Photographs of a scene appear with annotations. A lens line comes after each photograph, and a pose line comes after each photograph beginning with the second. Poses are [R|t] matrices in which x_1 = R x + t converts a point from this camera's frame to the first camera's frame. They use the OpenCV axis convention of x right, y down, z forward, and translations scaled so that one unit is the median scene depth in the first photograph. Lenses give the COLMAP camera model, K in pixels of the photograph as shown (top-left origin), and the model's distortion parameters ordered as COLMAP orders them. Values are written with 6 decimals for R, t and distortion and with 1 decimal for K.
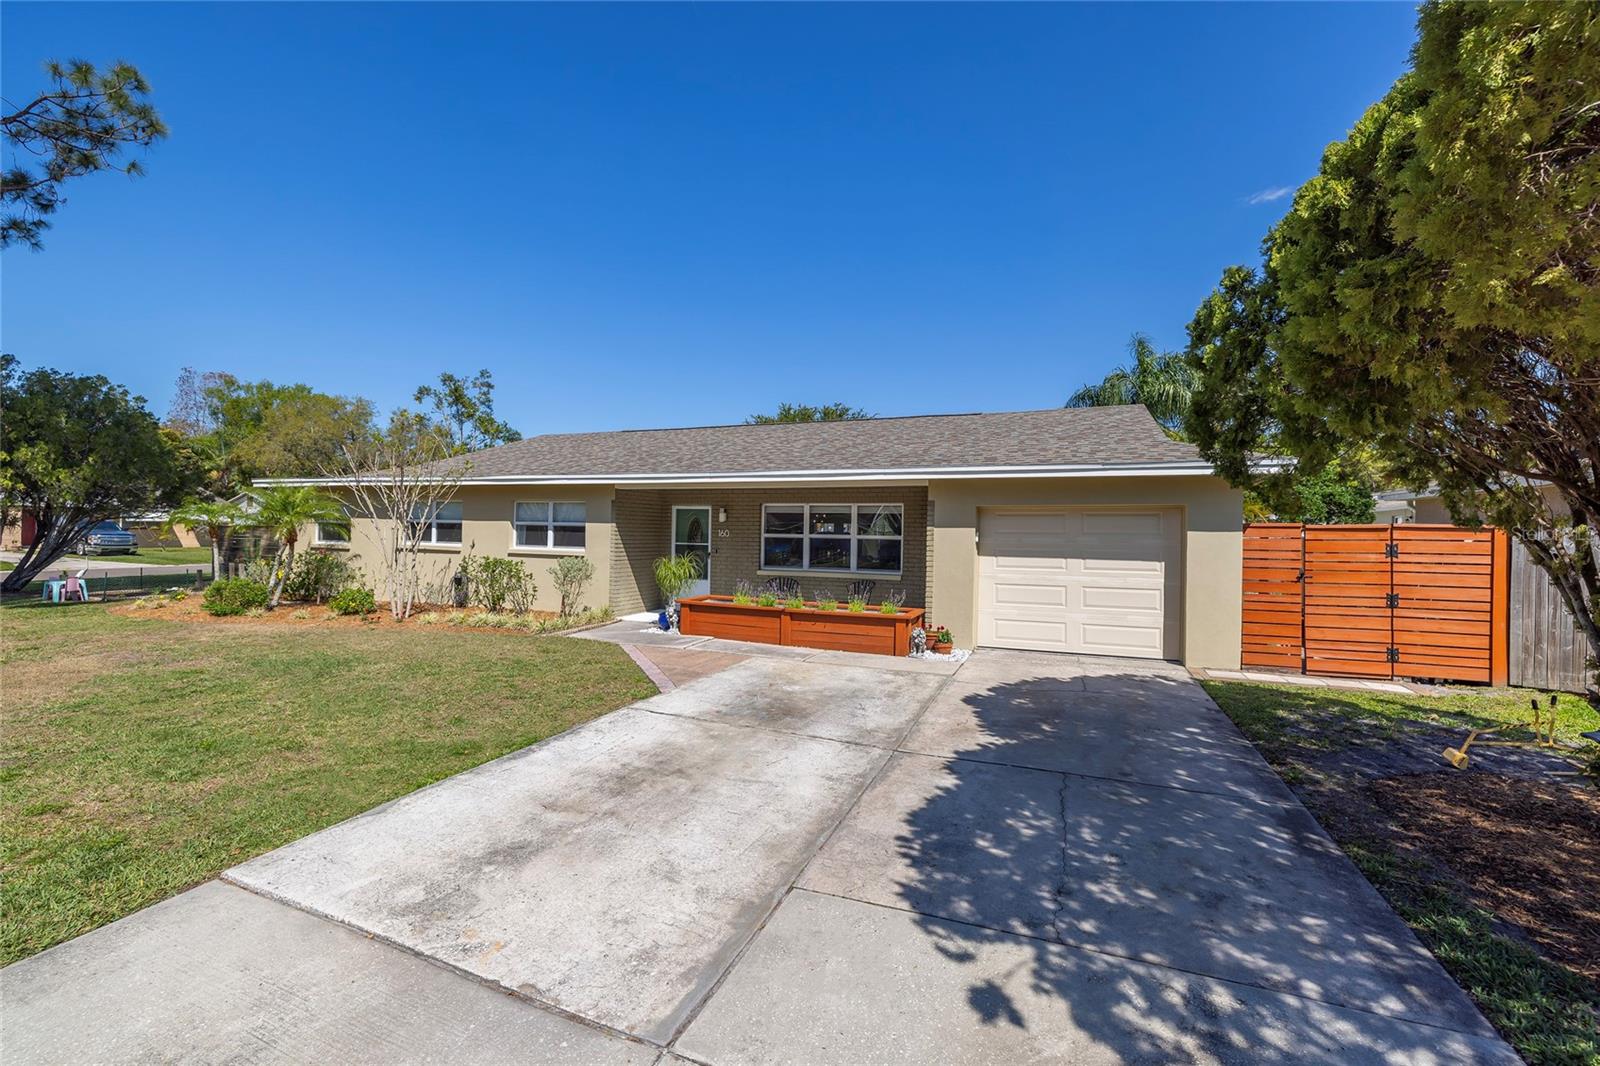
lens RADIAL K [[674.4, 0, 796.2], [0, 674.4, 530.7], [0, 0, 1]] dist [-0.001678, 0.000268]
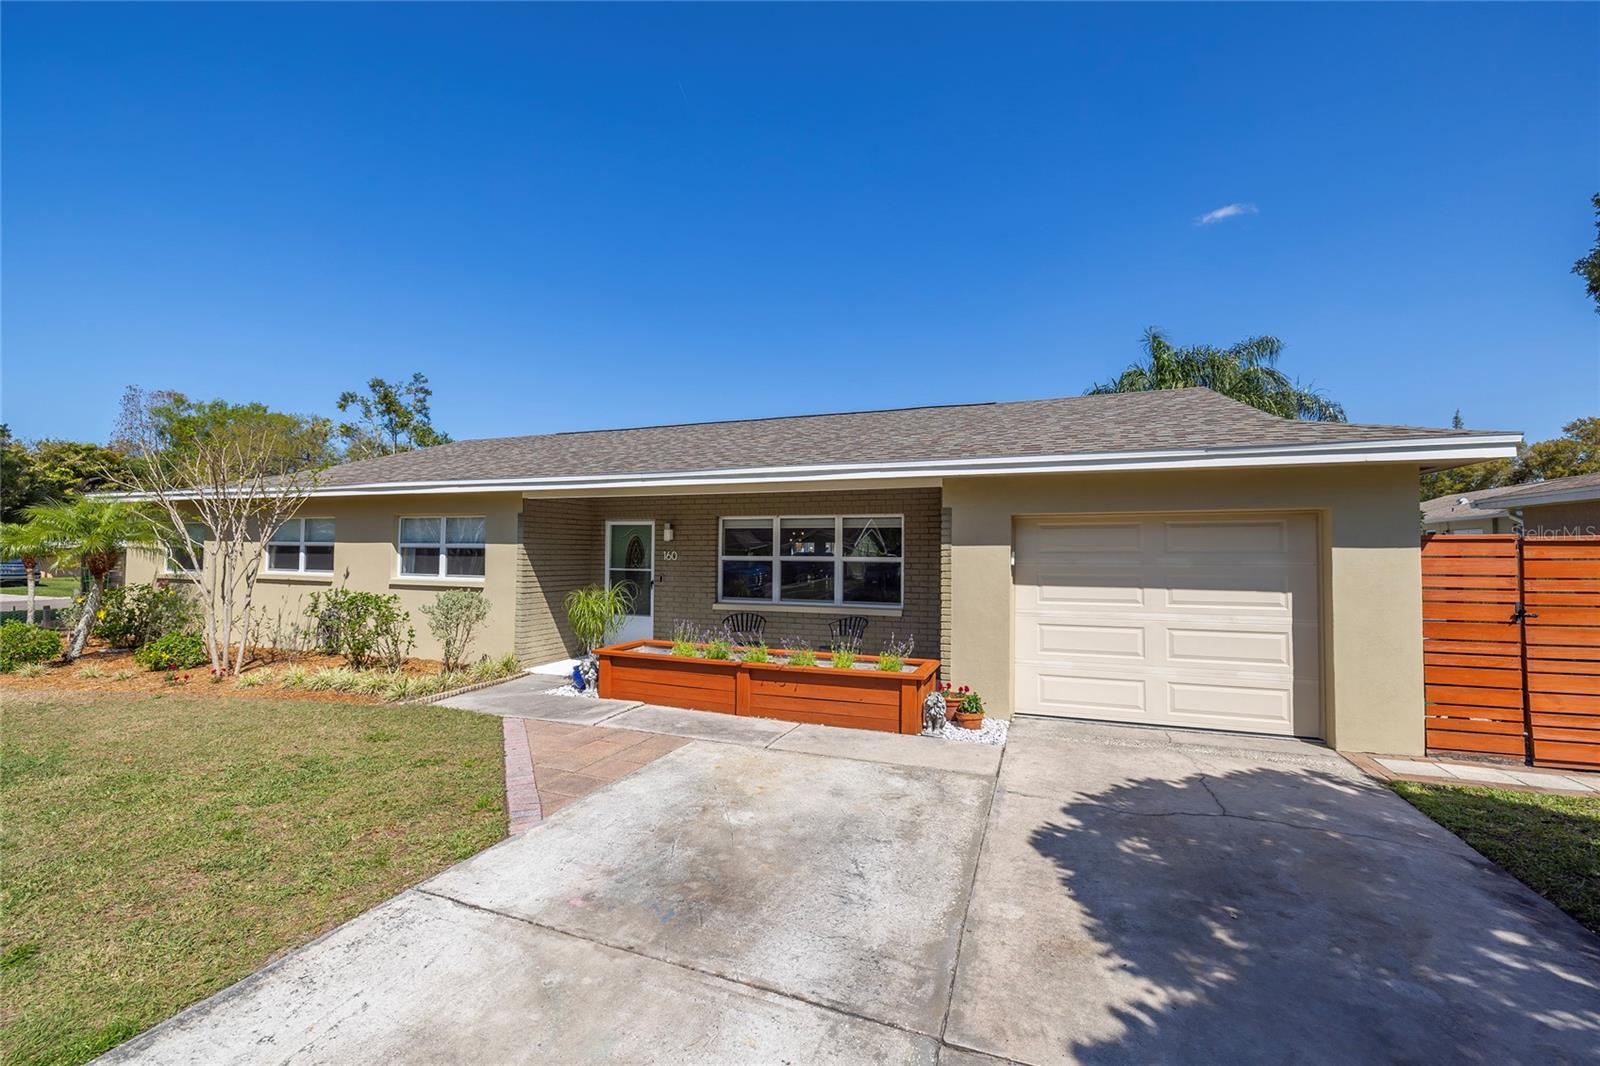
lens RADIAL K [[675.0, 0, 789.8], [0, 675.0, 532.1], [0, 0, 1]] dist [0.001561, 0.000383]
pose [[0.999840, -0.008448, 0.015765, 0.019514], [0.008904, 0.999538, -0.029072, 0.000207], [-0.015512, 0.029208, 0.999453, 0.246099]]
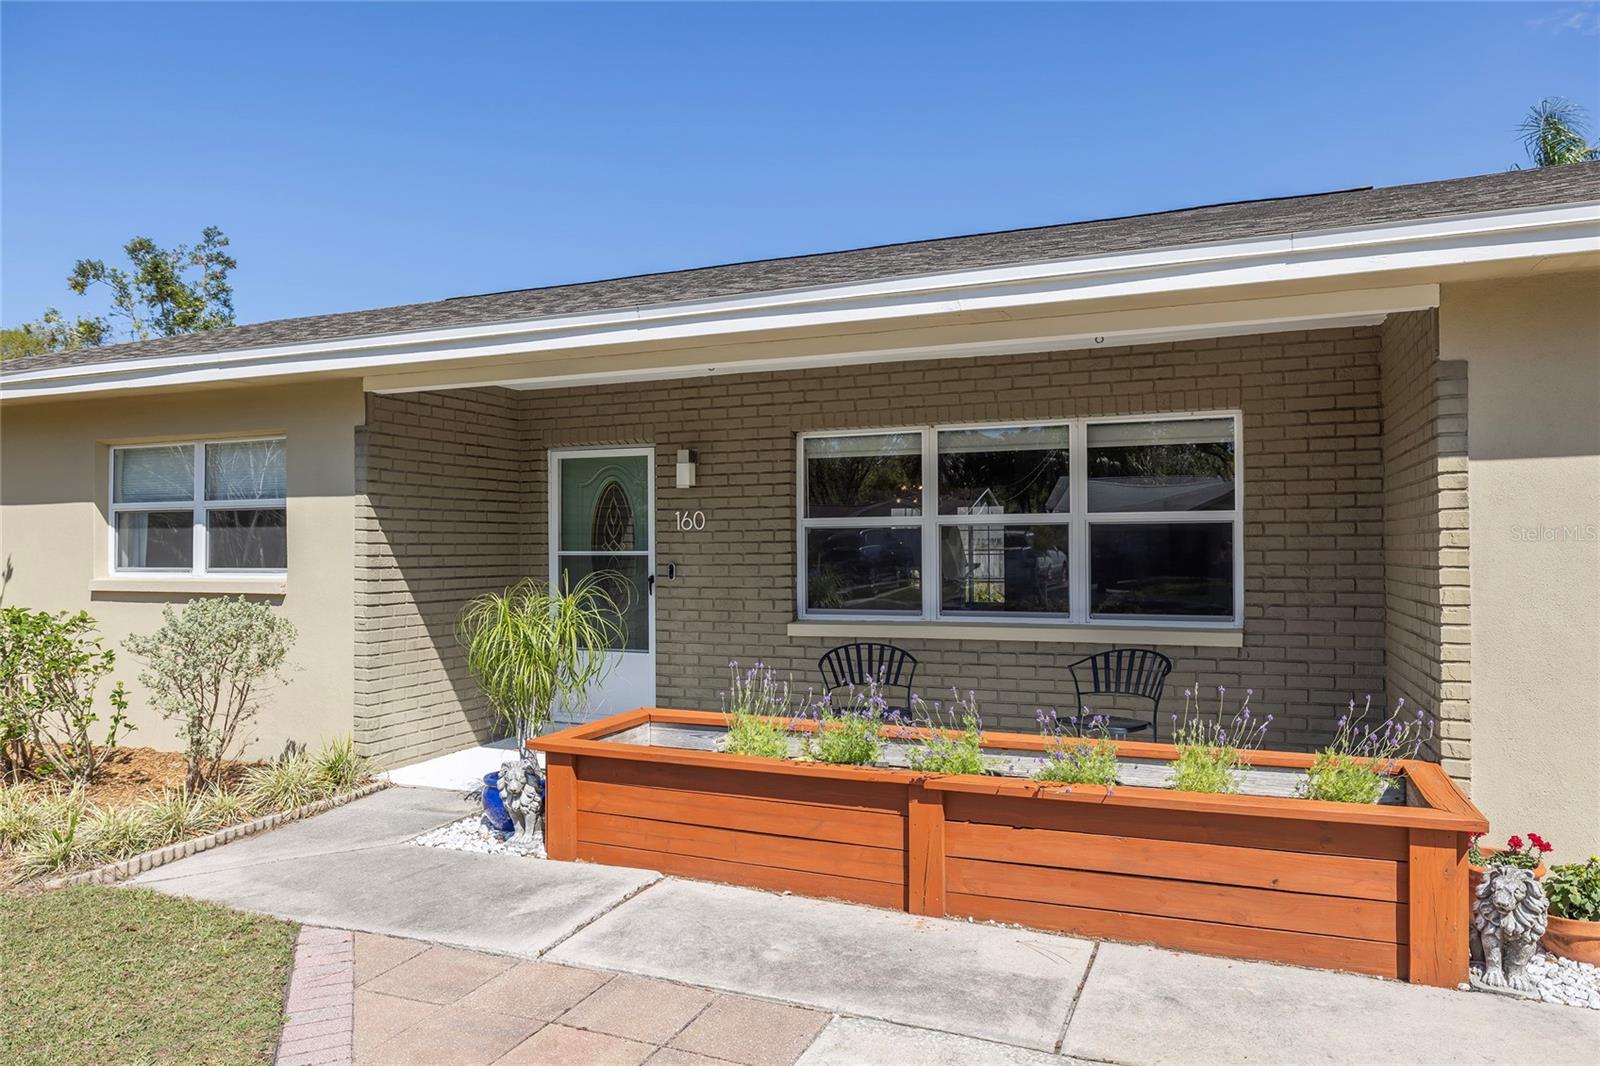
lens RADIAL K [[1048.1, 0, 800.0], [0, 1048.1, 533.0], [0, 0, 1]] dist [-0.003005, -0.000653]
pose [[0.999699, -0.023807, -0.005960, -0.050920], [0.023744, 0.999663, -0.010449, 0.019020], [0.006207, 0.010305, 0.999928, 0.492509]]
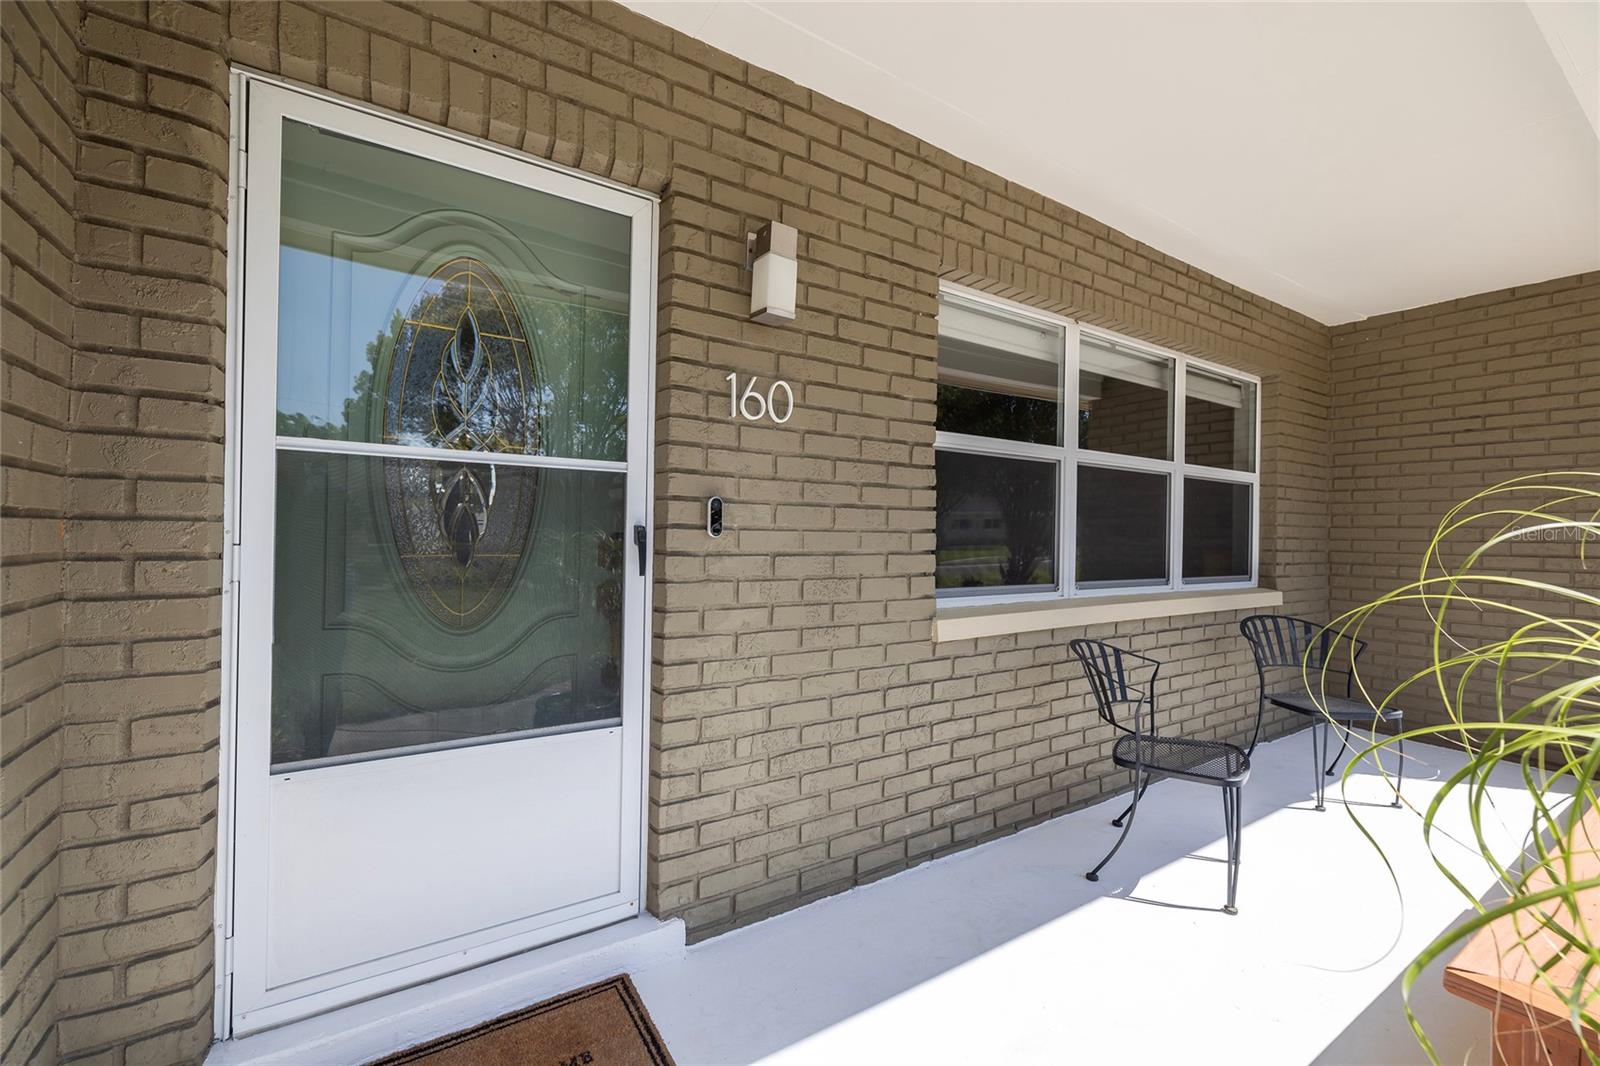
lens RADIAL K [[675.0, 0, 789.8], [0, 675.0, 532.1], [0, 0, 1]] dist [0.001561, 0.000383]
pose [[0.566502, -0.005734, 0.824041, -0.254256], [-0.006728, 0.999910, 0.011583, 0.035104], [-0.824033, -0.012106, 0.566412, 1.000509]]
